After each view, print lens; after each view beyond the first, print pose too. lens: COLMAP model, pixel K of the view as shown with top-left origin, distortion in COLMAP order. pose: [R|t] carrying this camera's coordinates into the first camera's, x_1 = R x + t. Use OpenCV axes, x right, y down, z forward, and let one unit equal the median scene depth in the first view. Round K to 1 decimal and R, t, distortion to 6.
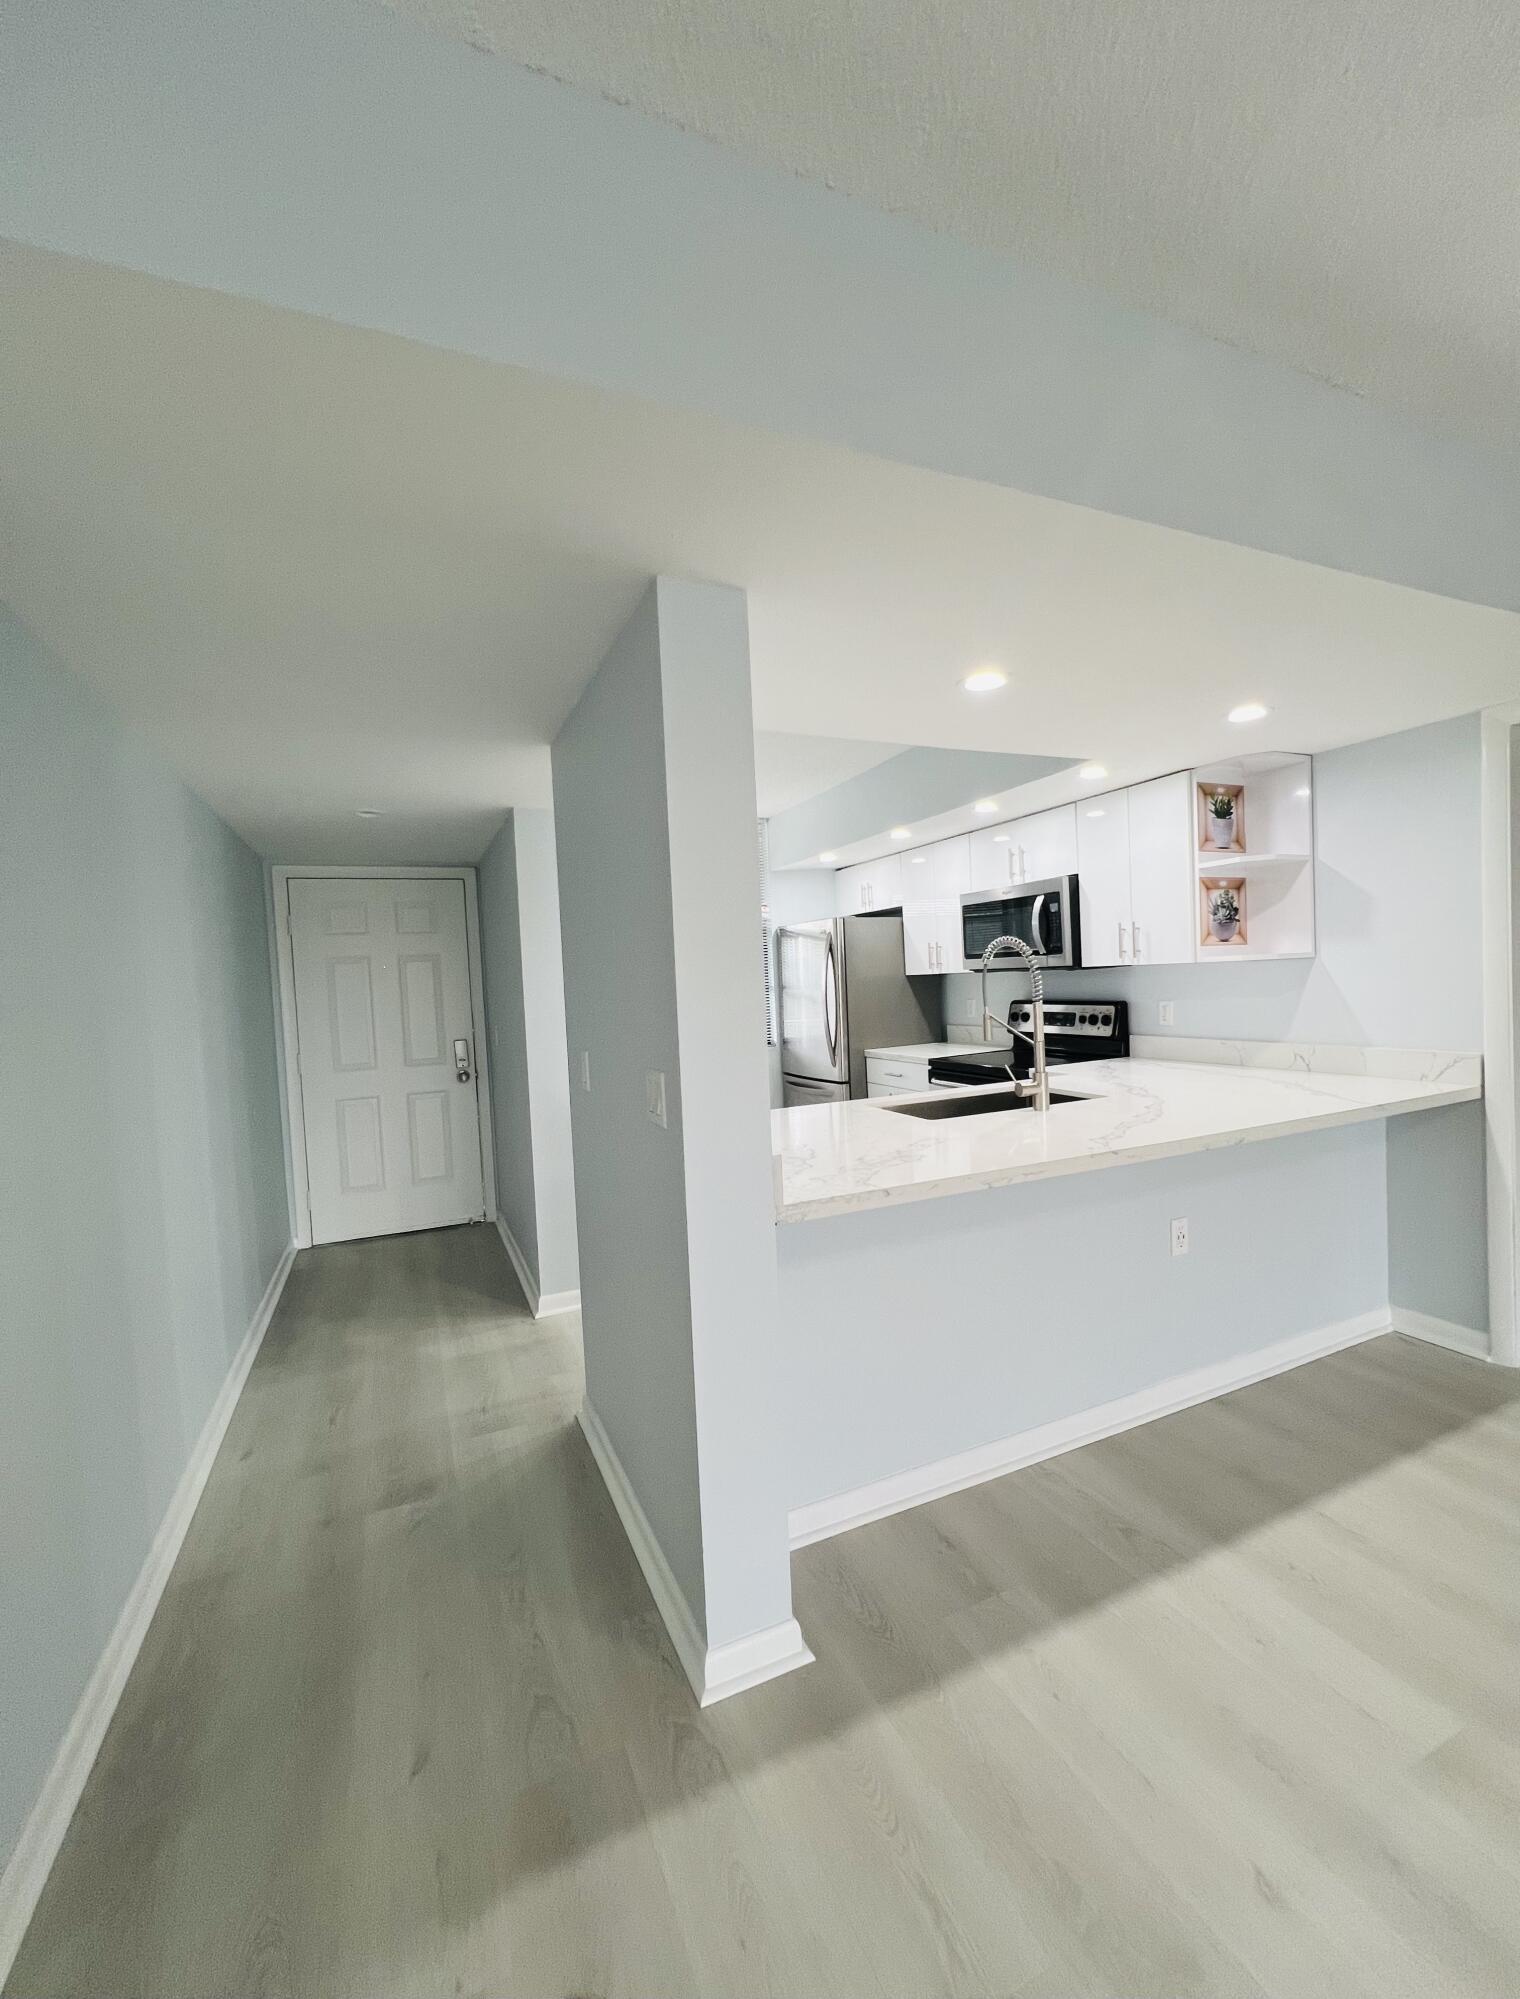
lens RADIAL K [[816.3, 0, 760.0], [0, 816.3, 999.5], [0, 0, 1]] dist [-0.000037, 0.000072]
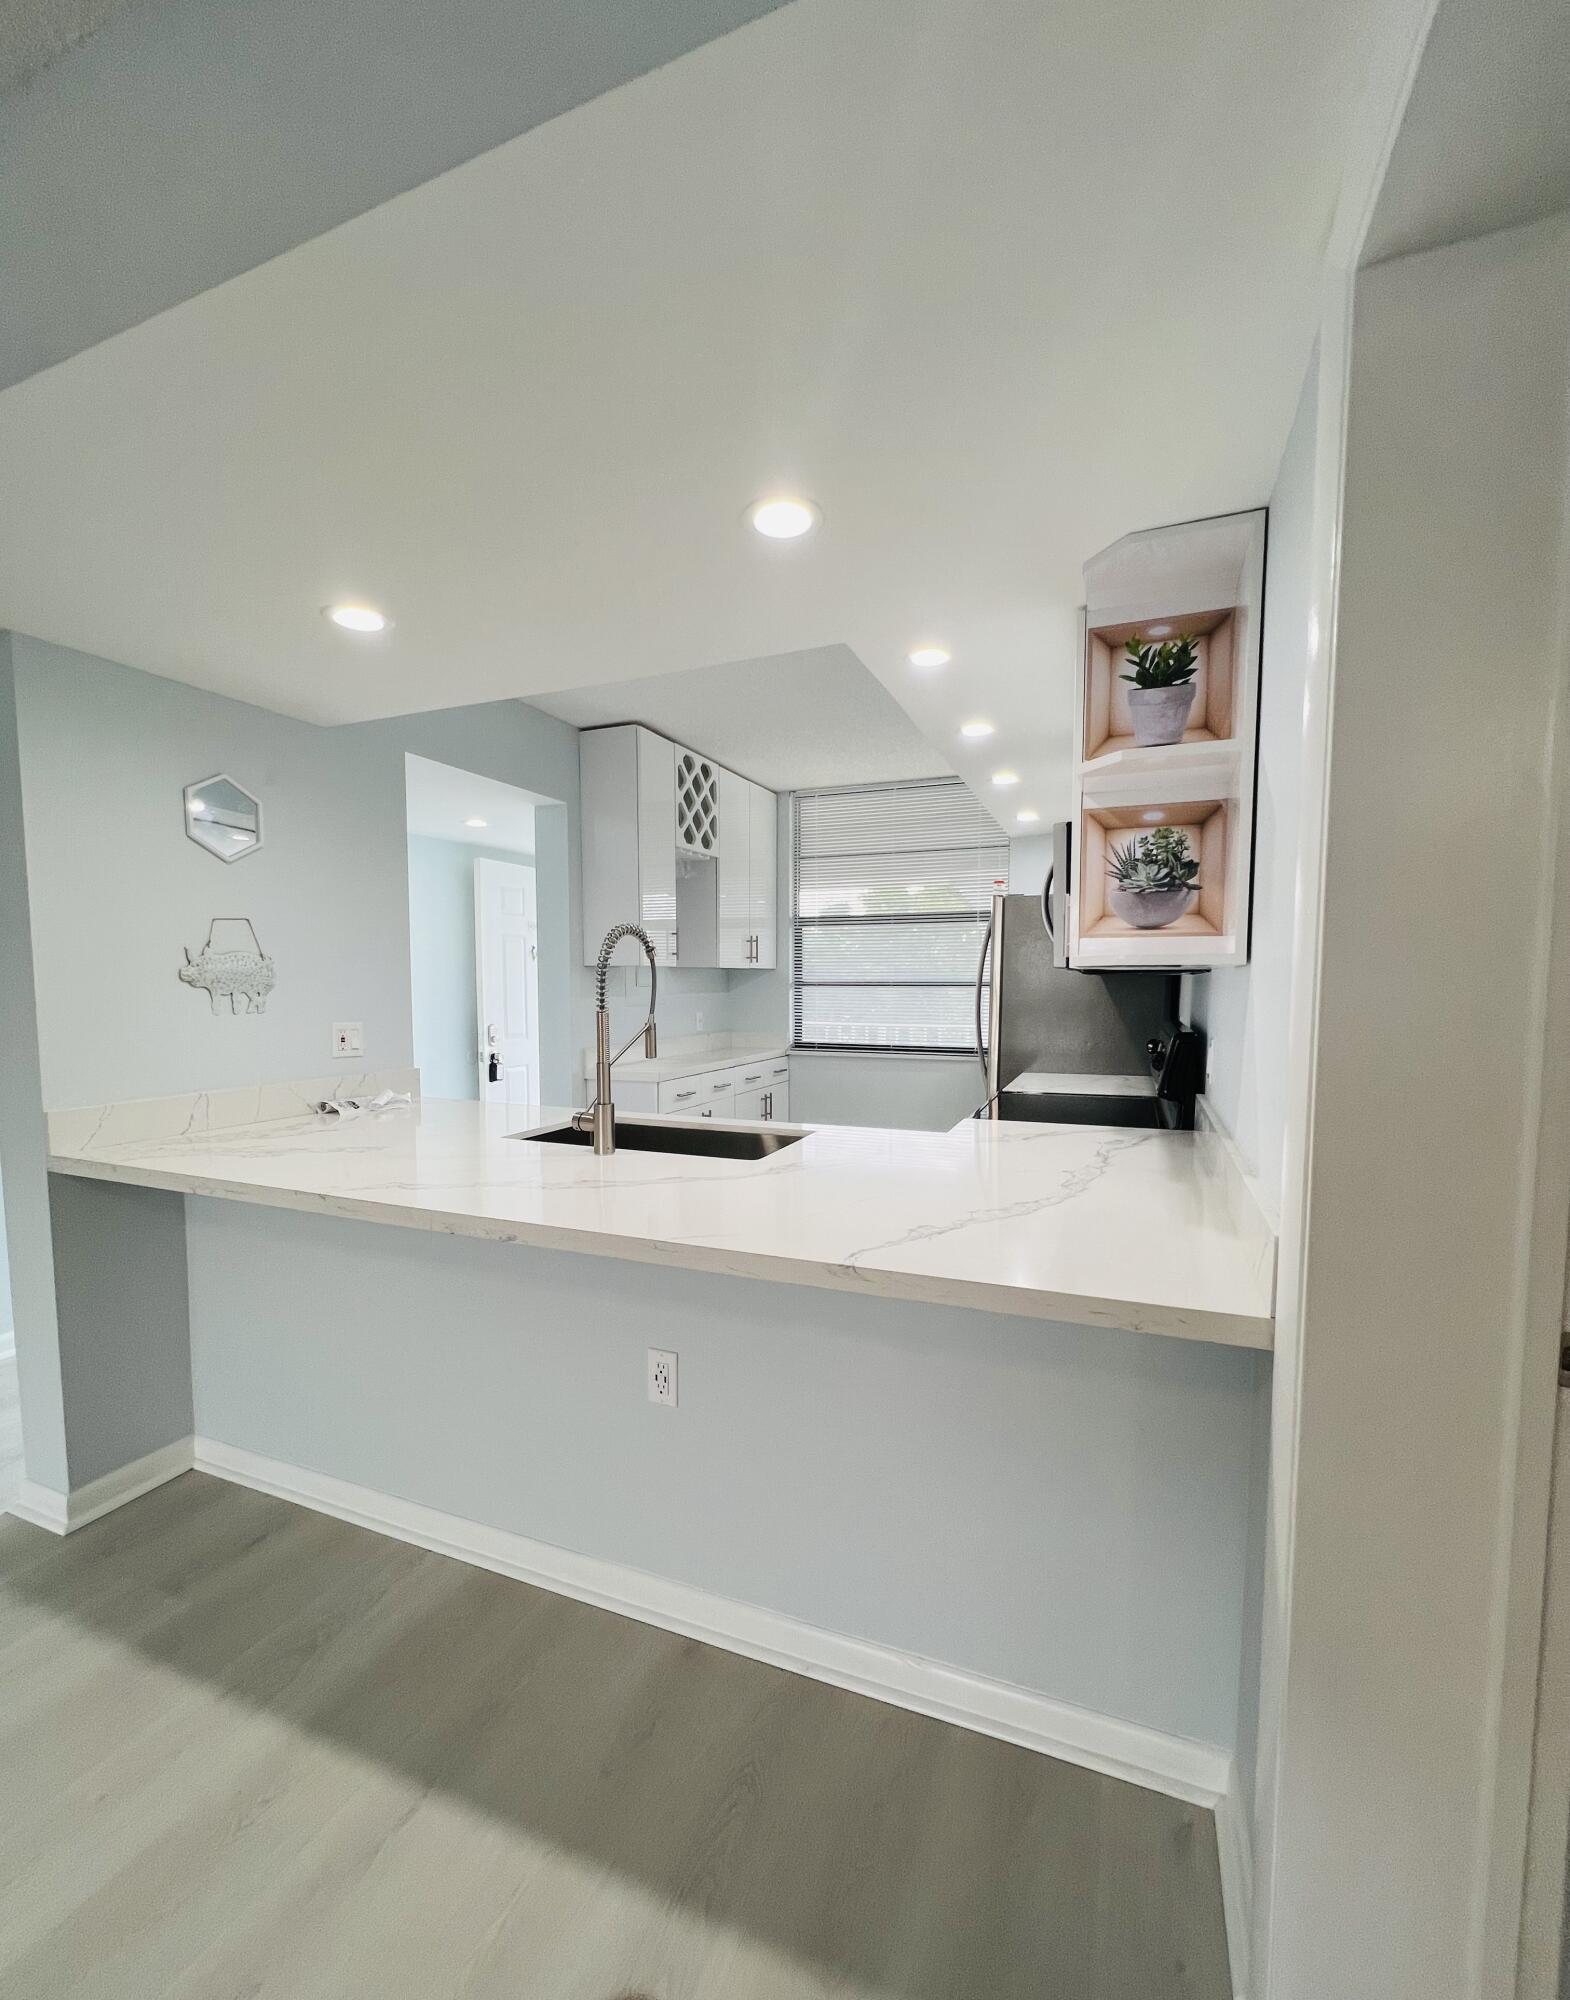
lens RADIAL K [[848.1, 0, 781.2], [0, 848.1, 1027.9], [0, 0, 1]] dist [-0.000421, 0.000054]
pose [[0.687058, 0.090629, -0.720928, 0.811731], [-0.049652, 0.995728, 0.077855, -0.039386], [0.724904, -0.017695, 0.688622, 0.462868]]
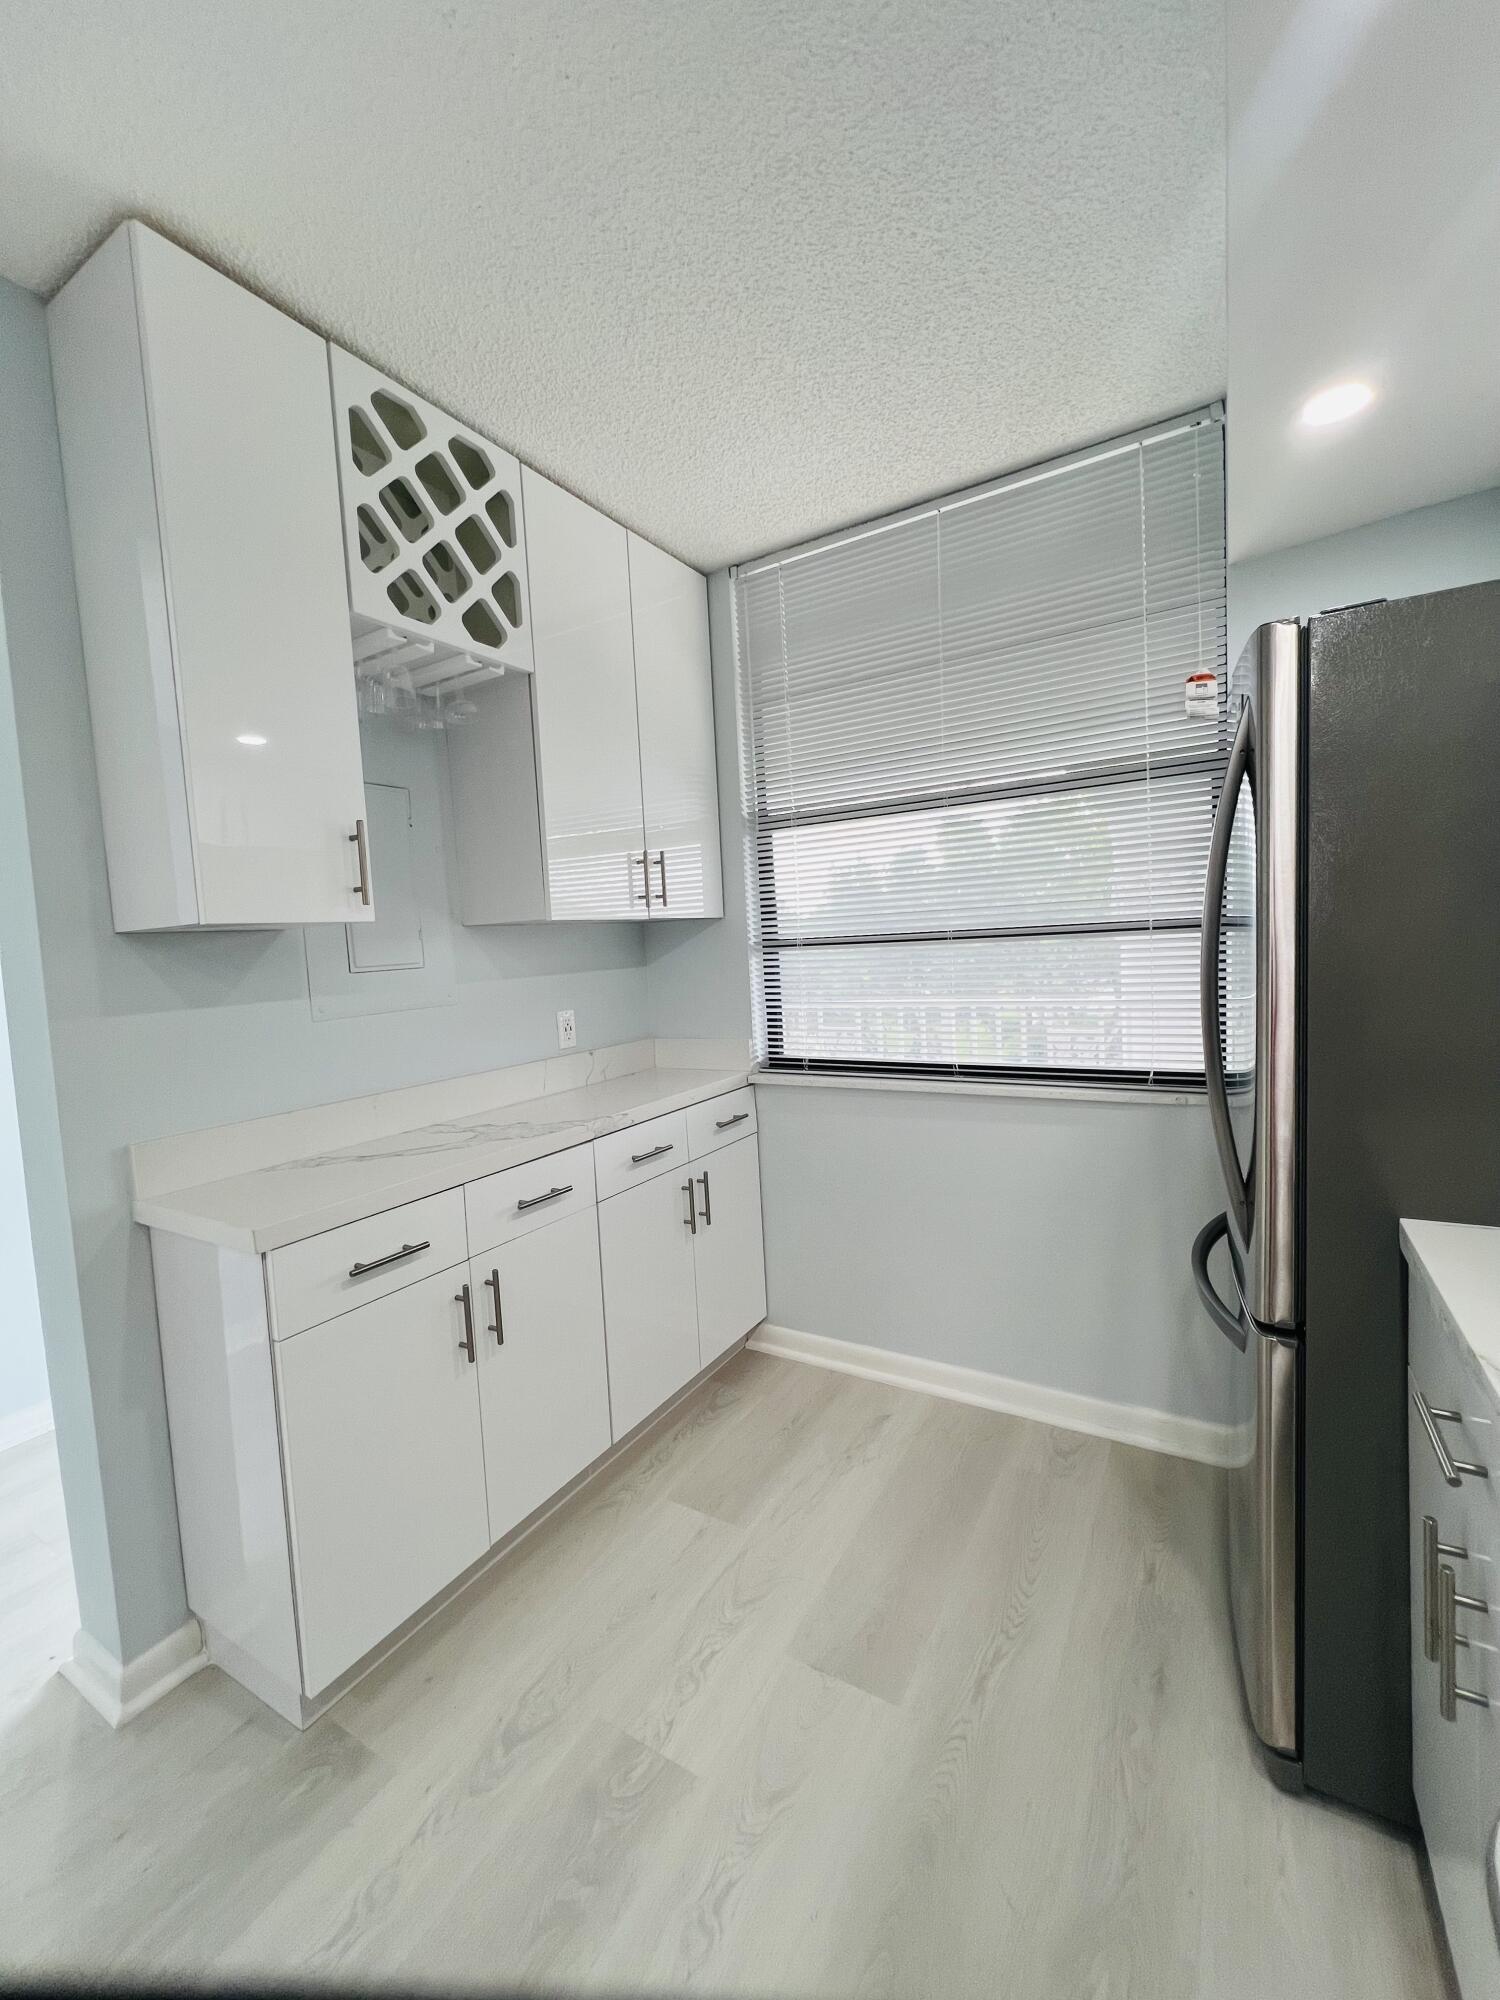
lens RADIAL K [[810.3, 0, 750.0], [0, 810.3, 1000.0], [0, 0, 1]] dist [0.000877, 0.000148]
pose [[0.576201, 0.077757, -0.813601, 0.469957], [0.008216, 0.994863, 0.100899, -0.029746], [0.817267, -0.064823, 0.572602, 0.909606]]
